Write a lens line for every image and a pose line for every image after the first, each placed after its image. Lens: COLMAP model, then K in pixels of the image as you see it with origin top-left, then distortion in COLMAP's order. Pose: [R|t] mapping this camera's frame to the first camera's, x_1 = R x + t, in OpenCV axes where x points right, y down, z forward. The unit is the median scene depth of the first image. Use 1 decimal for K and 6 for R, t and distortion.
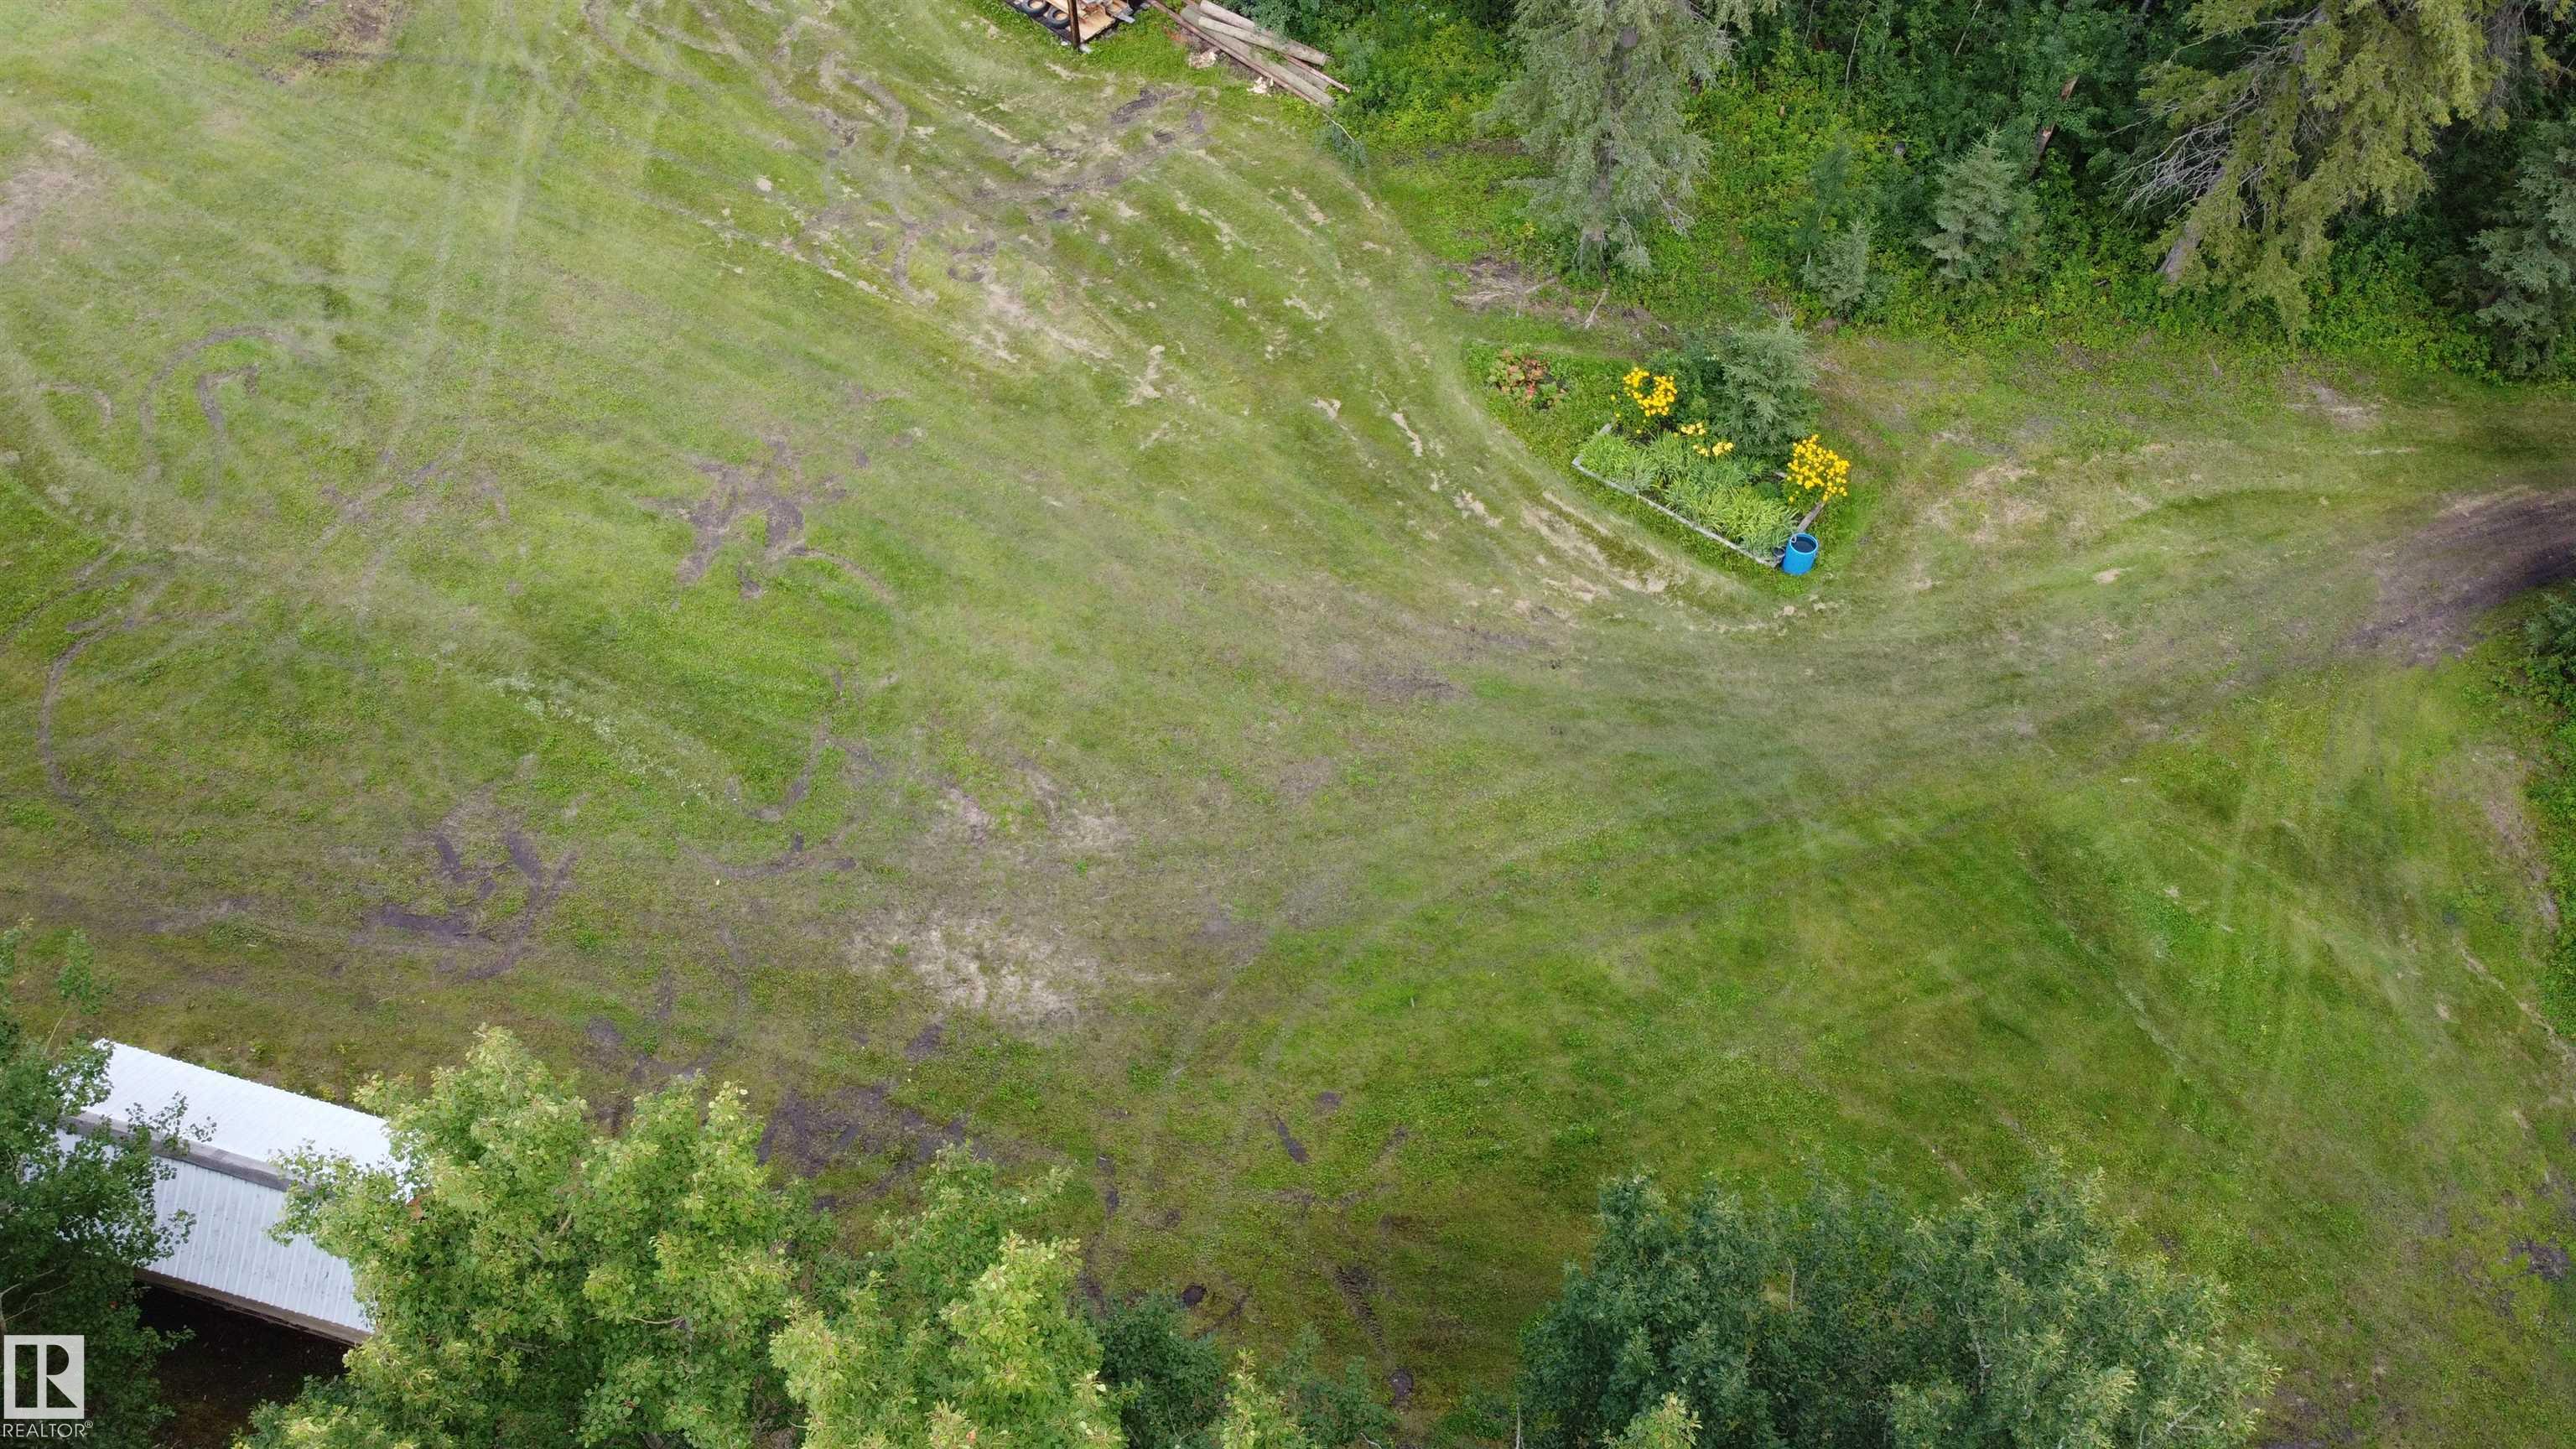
lens RADIAL K [[1959.9, 0, 1275.9], [0, 1959.9, 715.5], [0, 0, 1]] dist [0.000299, -0.005086]
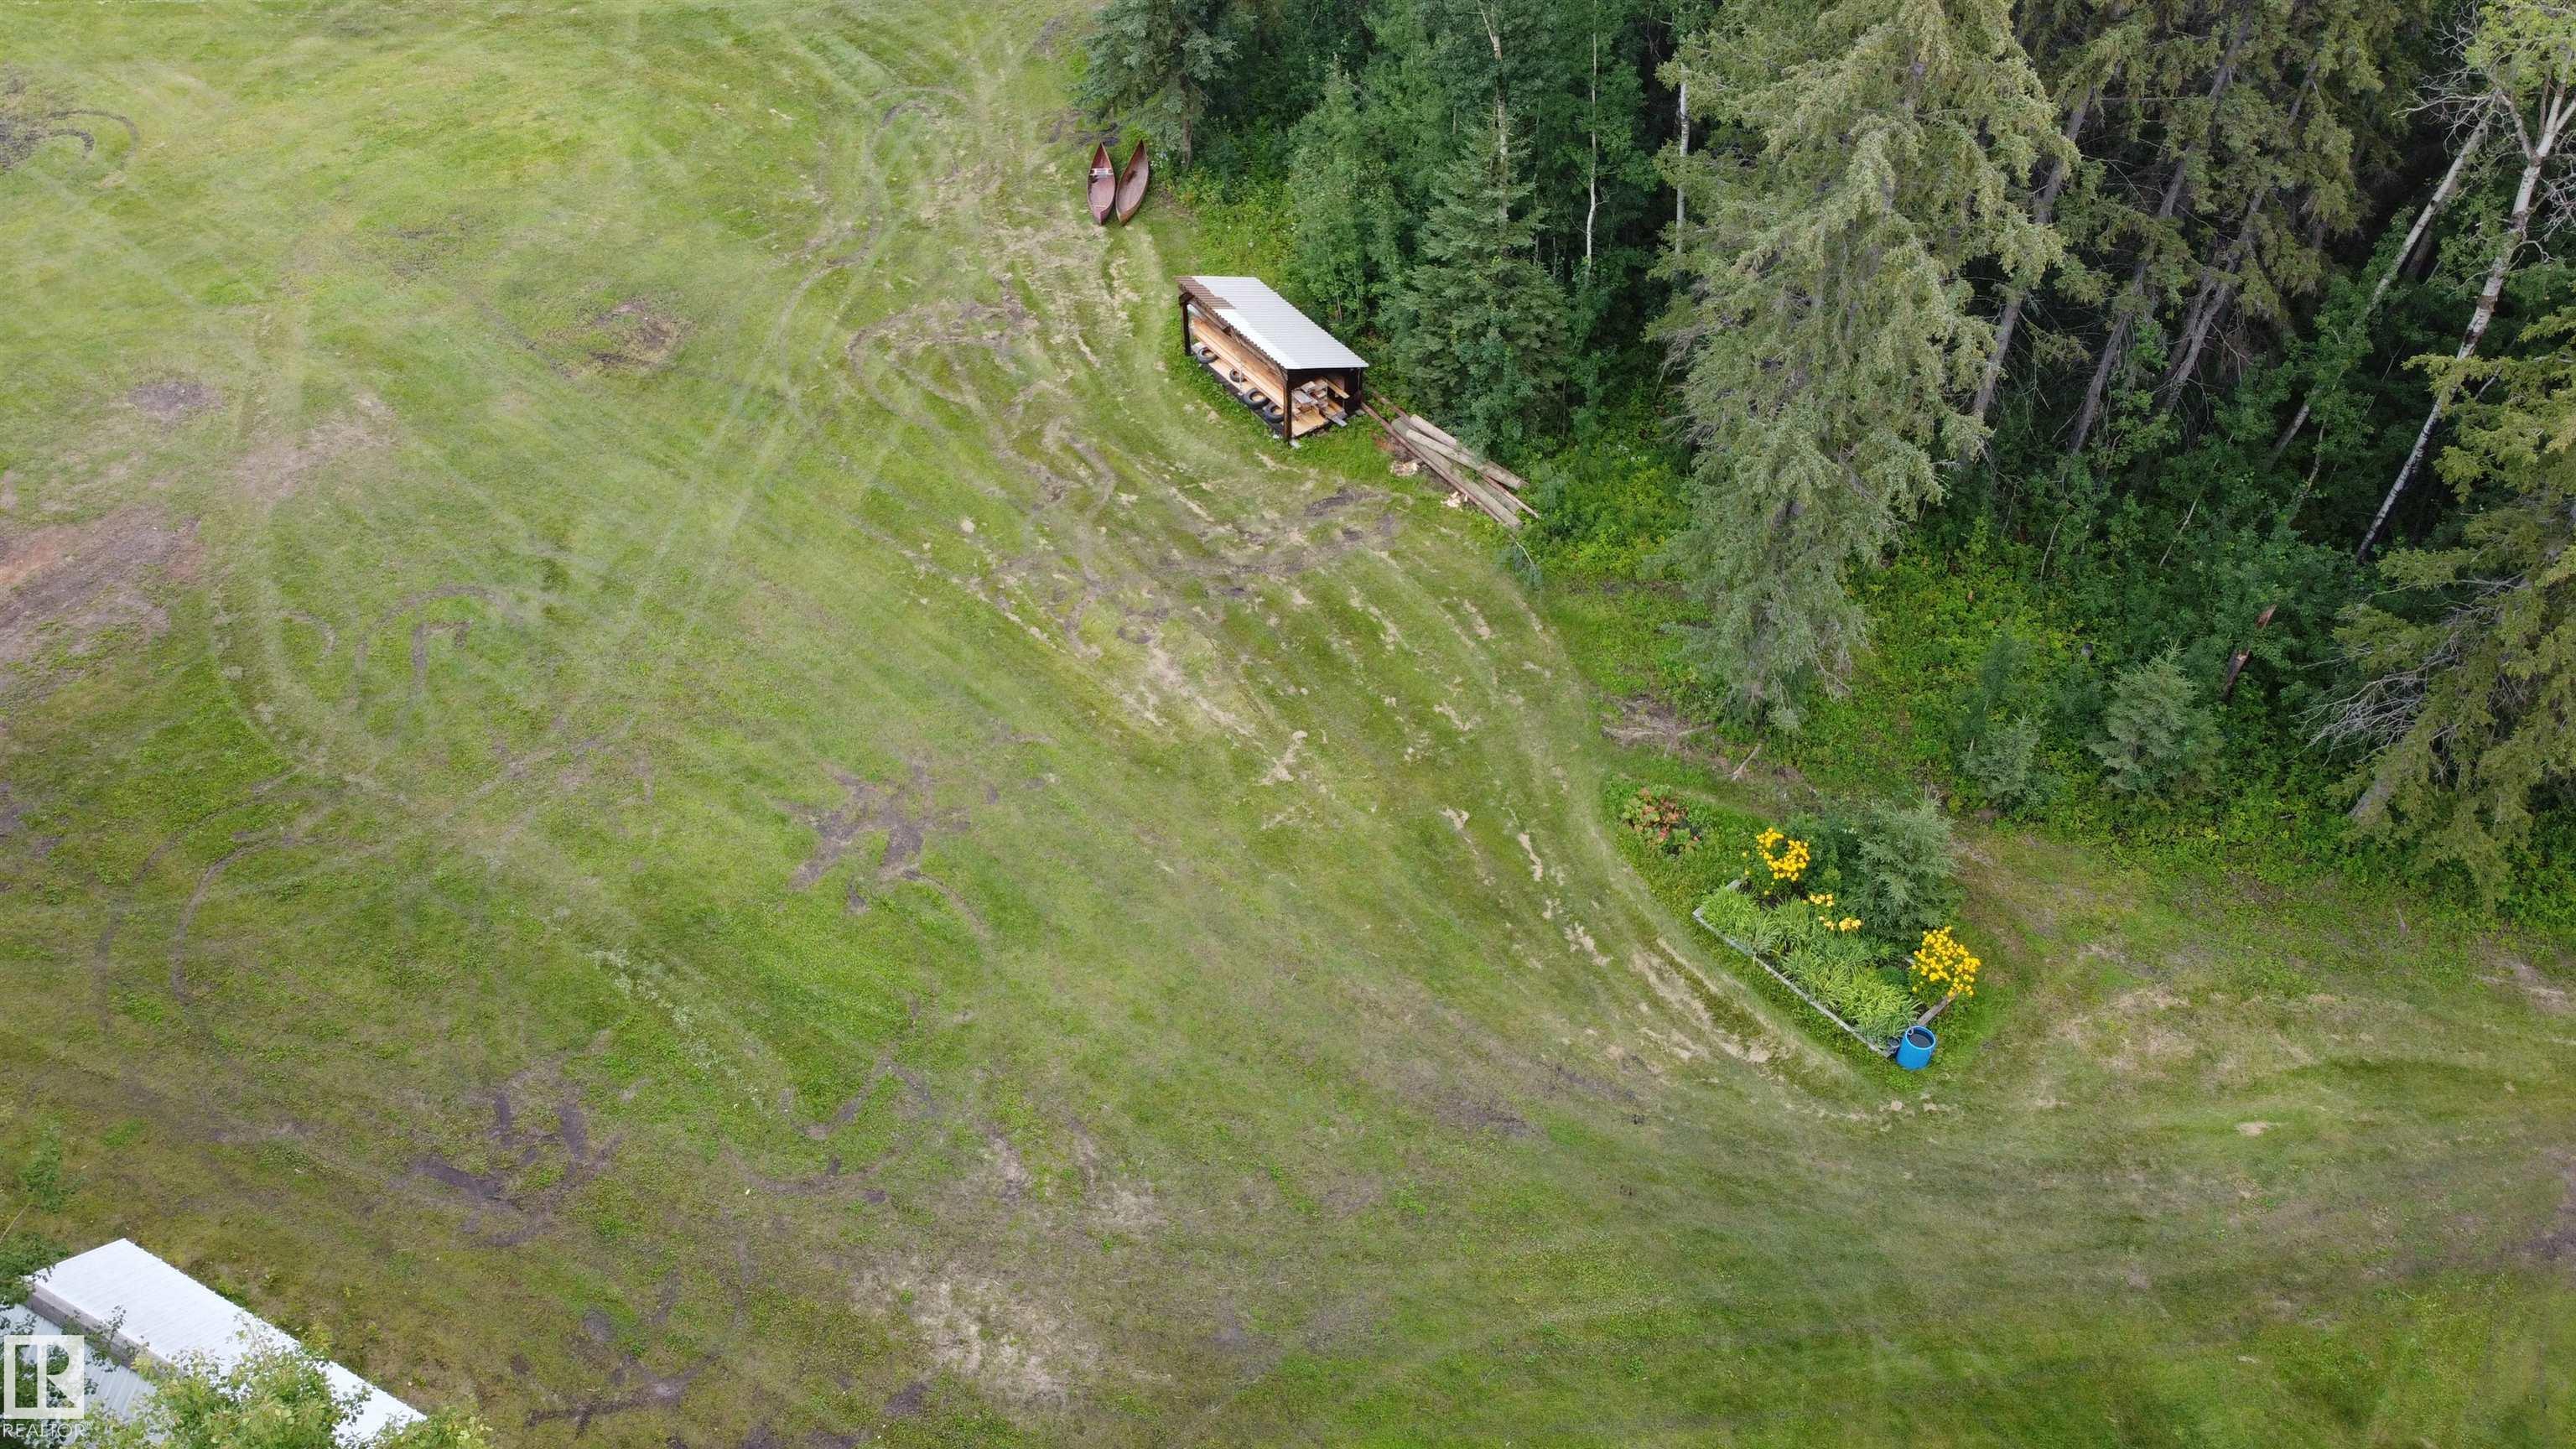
lens RADIAL K [[1959.9, 0, 1275.4], [0, 1959.9, 712.8], [0, 0, 1]] dist [0.000299, -0.005086]
pose [[0.979887, 0.149477, -0.132202, 0.060697], [-0.171758, 0.969030, -0.177426, -0.016696], [0.101587, 0.196564, 0.975214, 0.010040]]
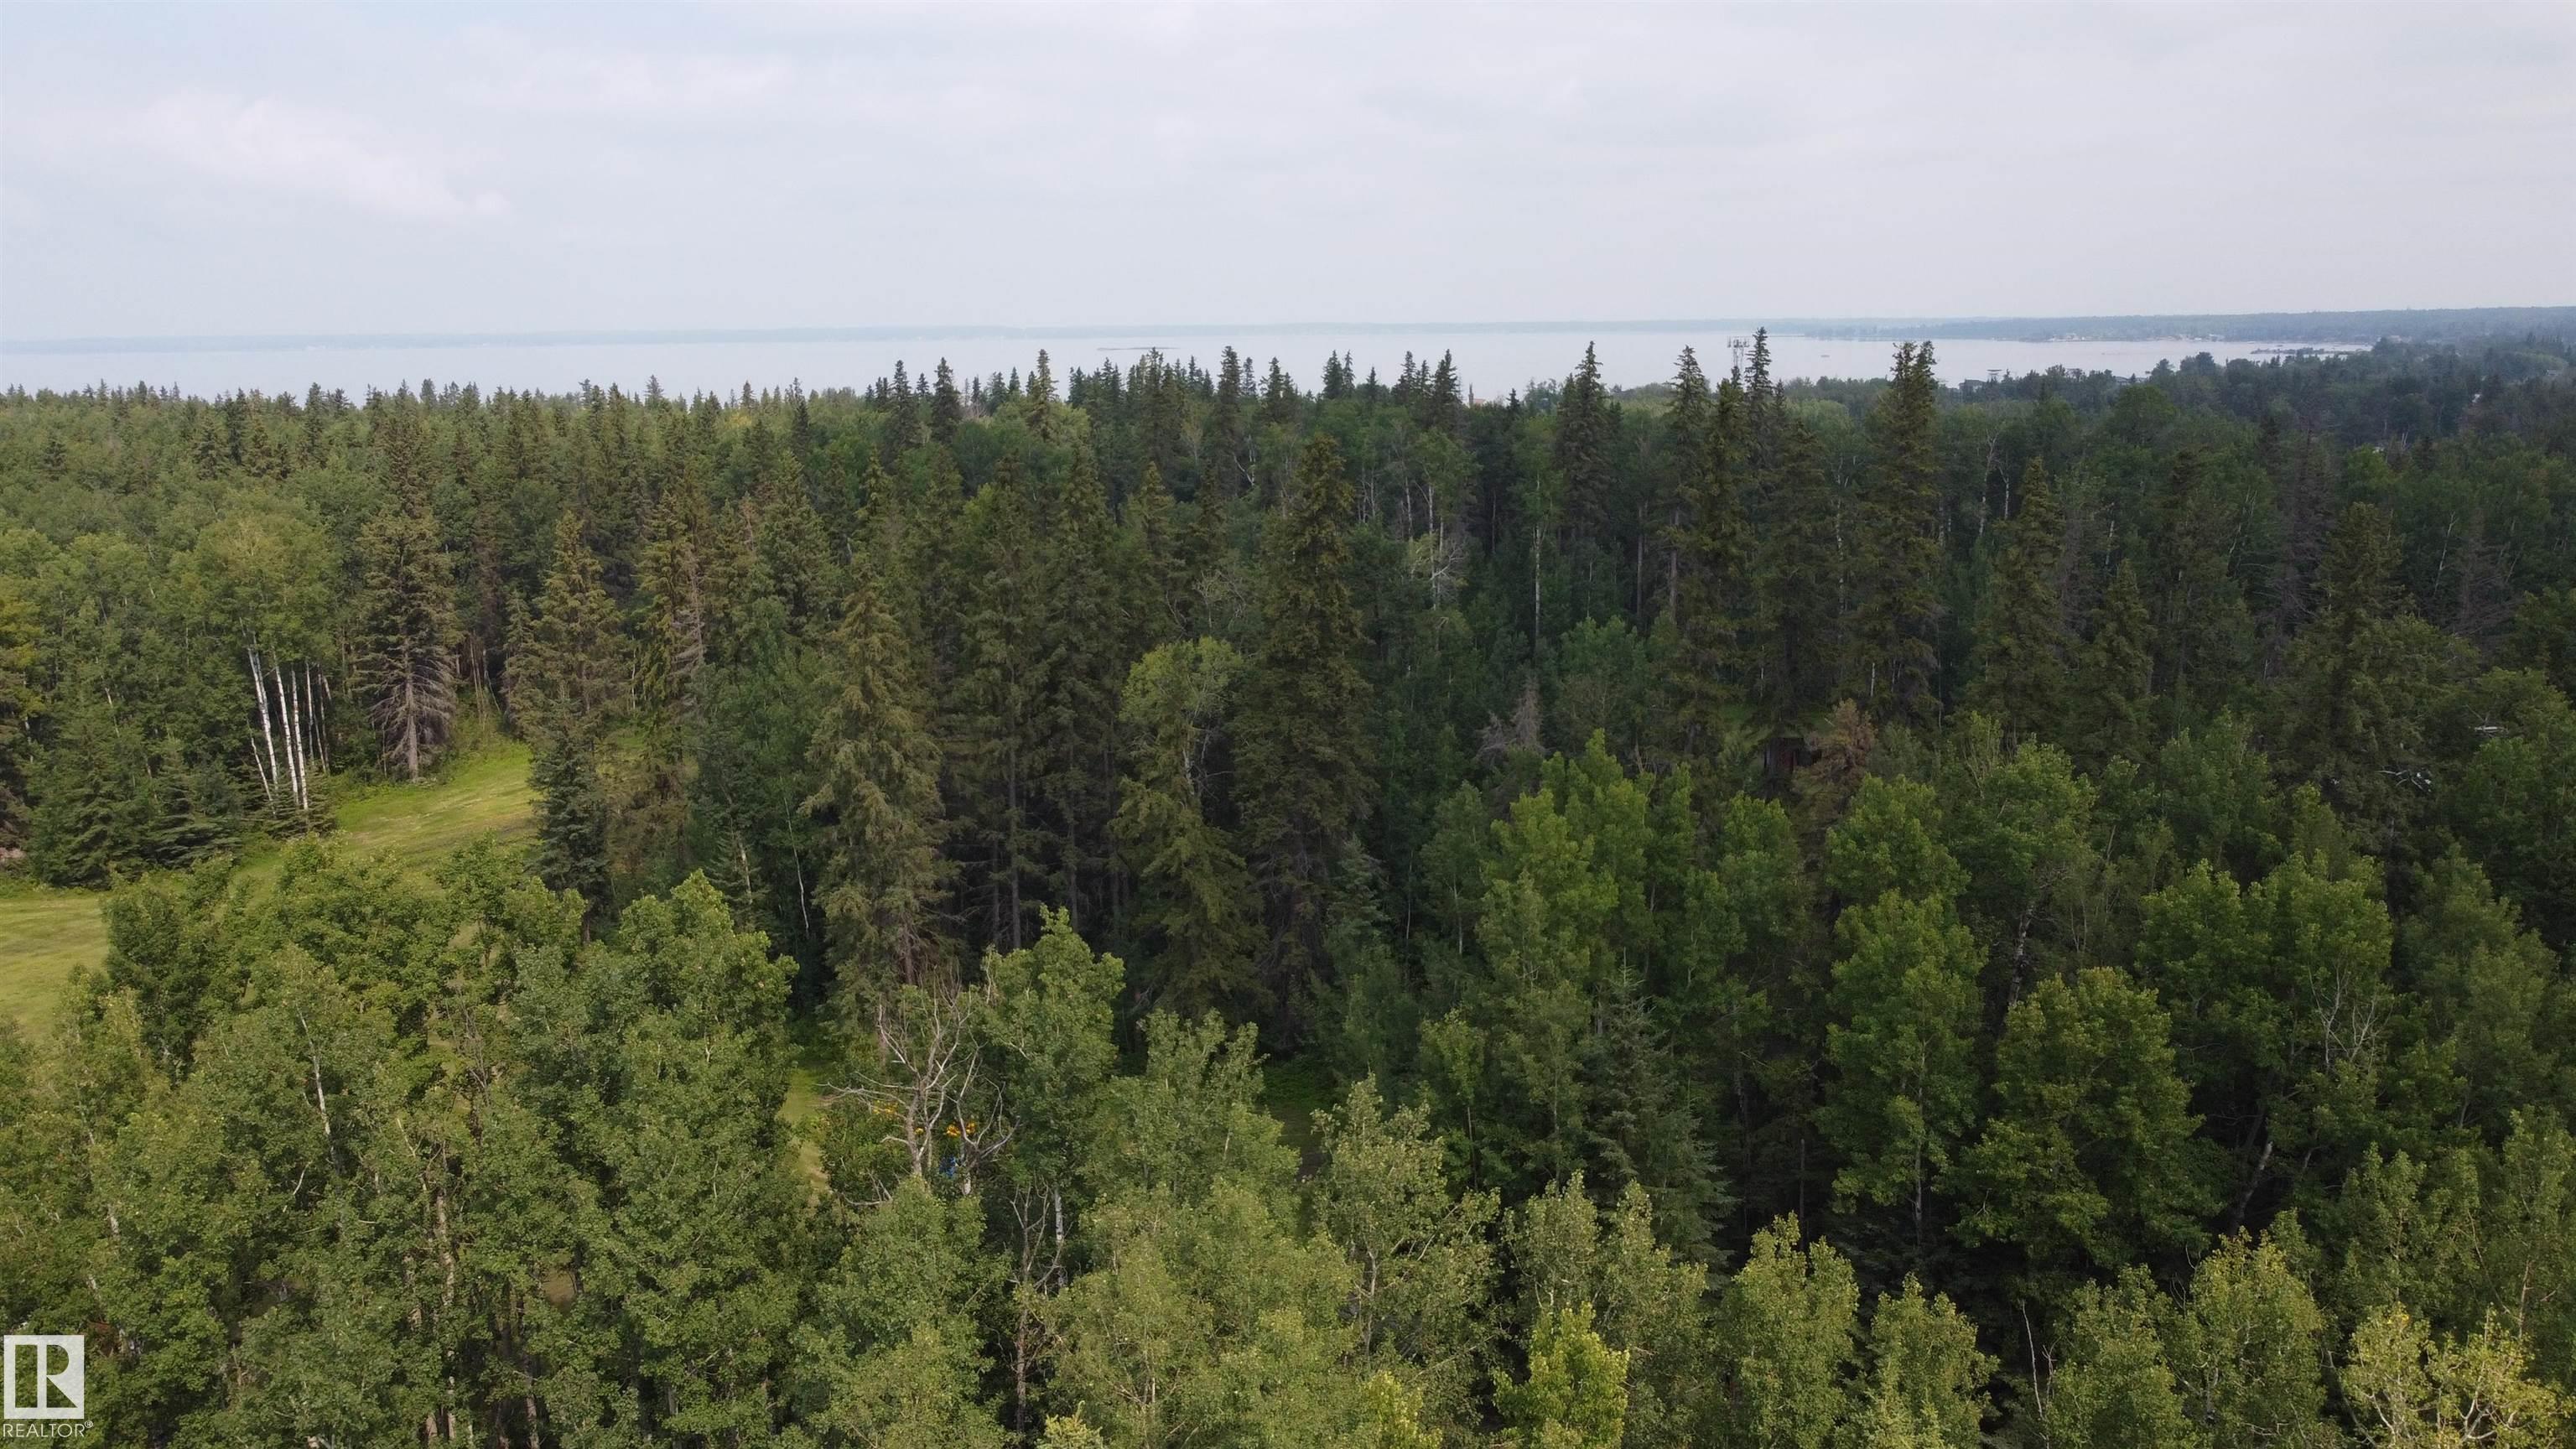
lens RADIAL K [[1959.9, 0, 1279.1], [0, 1959.9, 714.7], [0, 0, 1]] dist [0.000299, -0.005086]
pose [[0.997490, -0.022147, 0.067255, 0.437577], [0.062926, 0.712768, -0.698571, 0.878448], [-0.032466, 0.701050, 0.712373, -0.606580]]
